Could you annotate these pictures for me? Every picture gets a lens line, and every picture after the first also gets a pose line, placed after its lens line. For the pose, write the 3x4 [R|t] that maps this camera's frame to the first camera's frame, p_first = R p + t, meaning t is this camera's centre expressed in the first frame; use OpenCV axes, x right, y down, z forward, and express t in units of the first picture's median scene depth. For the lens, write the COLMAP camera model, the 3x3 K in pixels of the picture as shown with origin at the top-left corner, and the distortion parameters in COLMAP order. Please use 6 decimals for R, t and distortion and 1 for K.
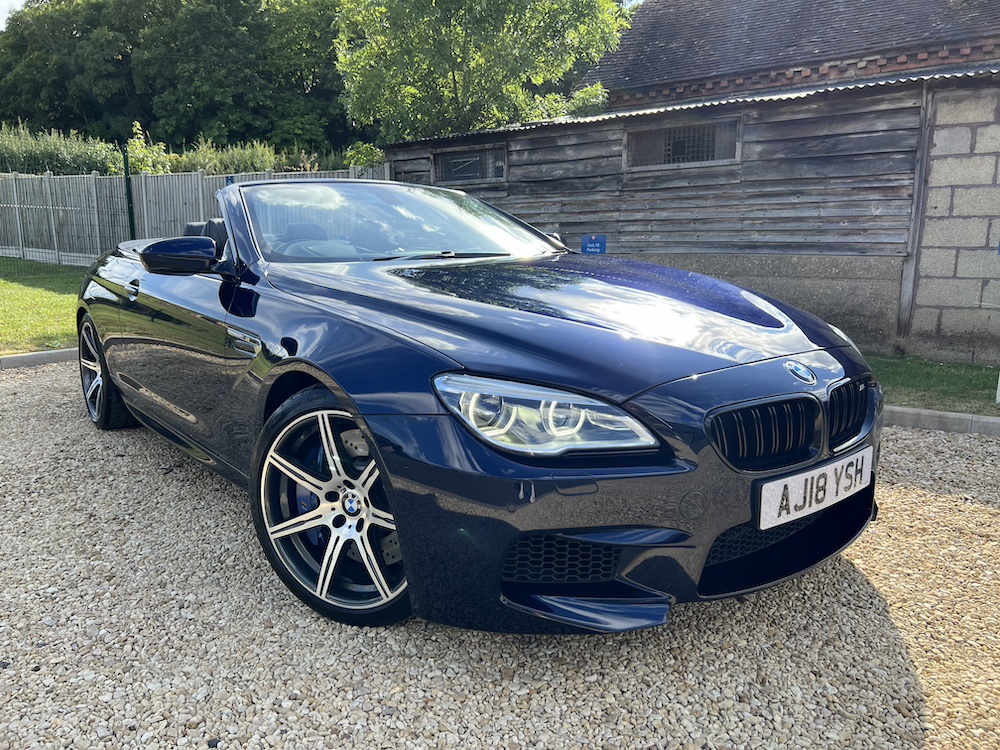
lens RADIAL K [[753.0, 0, 497.9], [0, 753.0, 380.0], [0, 0, 1]] dist [0.044724, -0.048874]
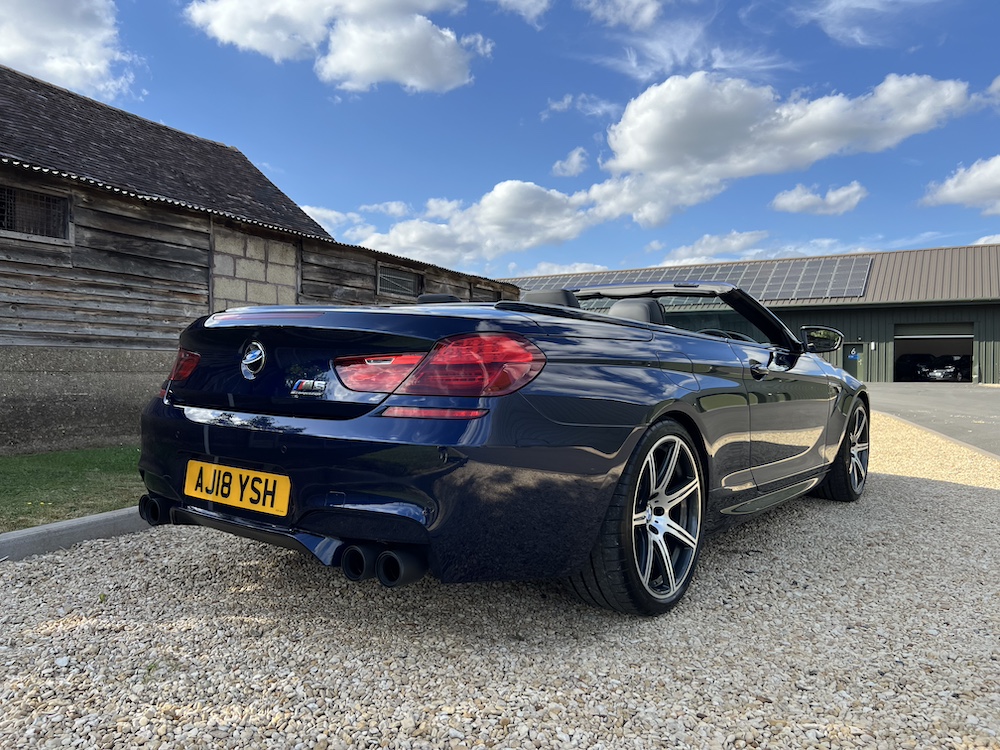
lens RADIAL K [[753.0, 0, 494.7], [0, 753.0, 377.9], [0, 0, 1]] dist [0.044724, -0.048874]
pose [[-0.239790, -0.020015, 0.970618, -0.734069], [0.160243, 0.985258, 0.059904, -0.120725], [-0.957509, 0.169899, -0.233048, 0.843296]]
